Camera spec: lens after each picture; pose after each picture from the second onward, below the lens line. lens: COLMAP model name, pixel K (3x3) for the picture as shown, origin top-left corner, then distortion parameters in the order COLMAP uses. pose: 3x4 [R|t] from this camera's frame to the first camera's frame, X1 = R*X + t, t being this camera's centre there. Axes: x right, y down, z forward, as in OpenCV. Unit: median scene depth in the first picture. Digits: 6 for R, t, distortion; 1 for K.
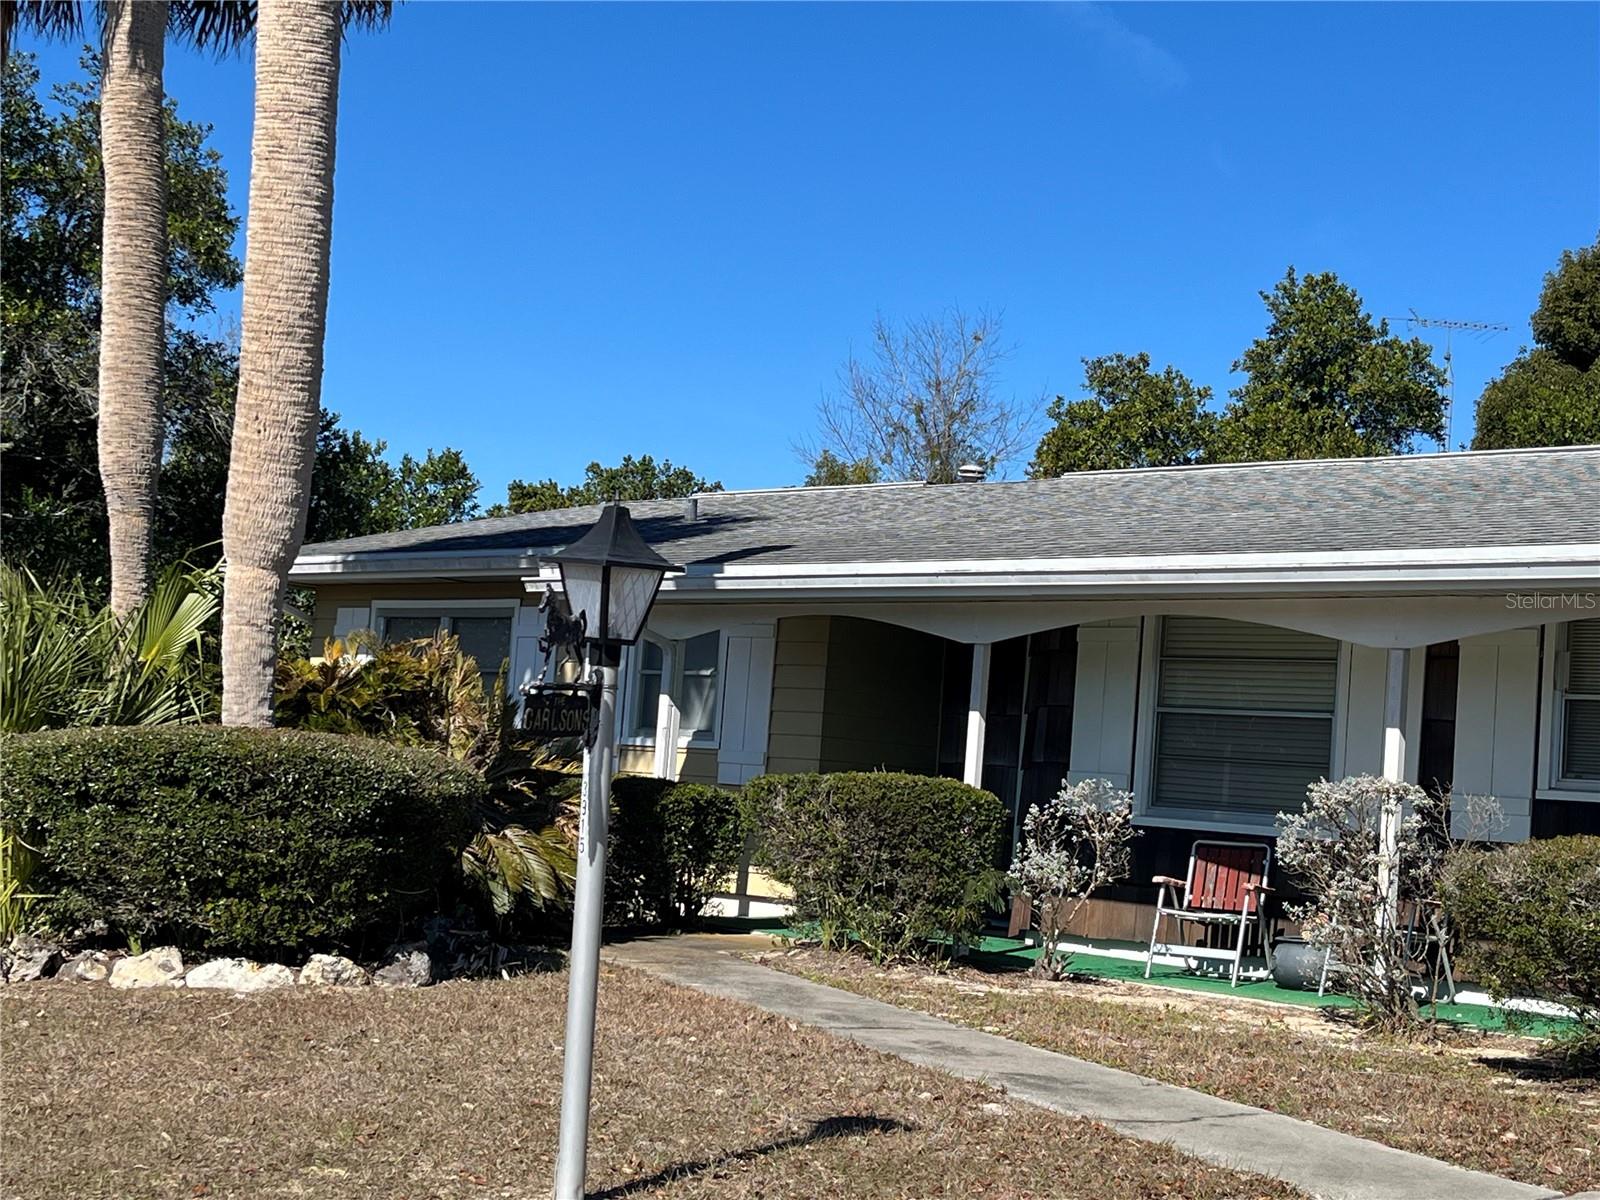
lens RADIAL K [[2586.0, 0, 800.0], [0, 2586.0, 600.0], [0, 0, 1]] dist [0.160270, -0.067043]
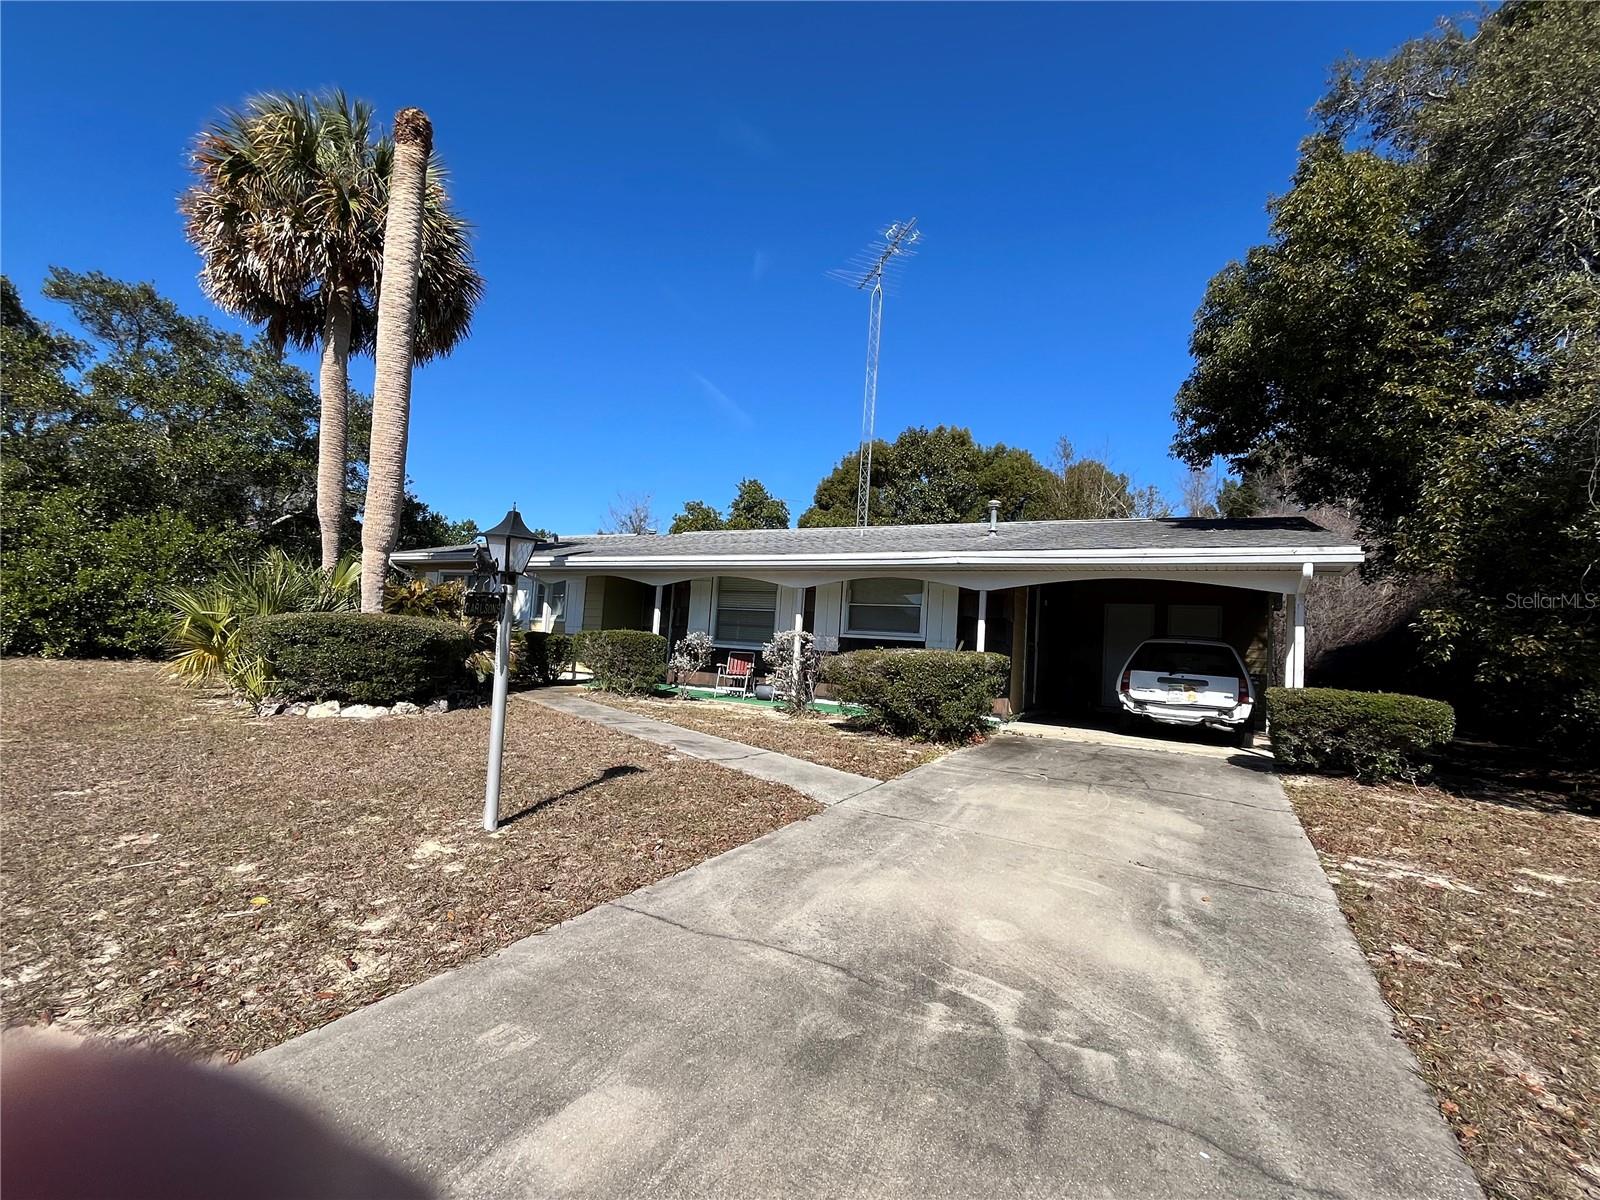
lens RADIAL K [[772.9, 0, 800.0], [0, 772.9, 600.0], [0, 0, 1]] dist [0.000329, -0.000019]
pose [[0.965793, 0.005906, 0.259245, -0.002853], [-0.013656, 0.999512, 0.028103, 0.007563], [-0.258953, -0.030682, 0.965403, 0.135425]]
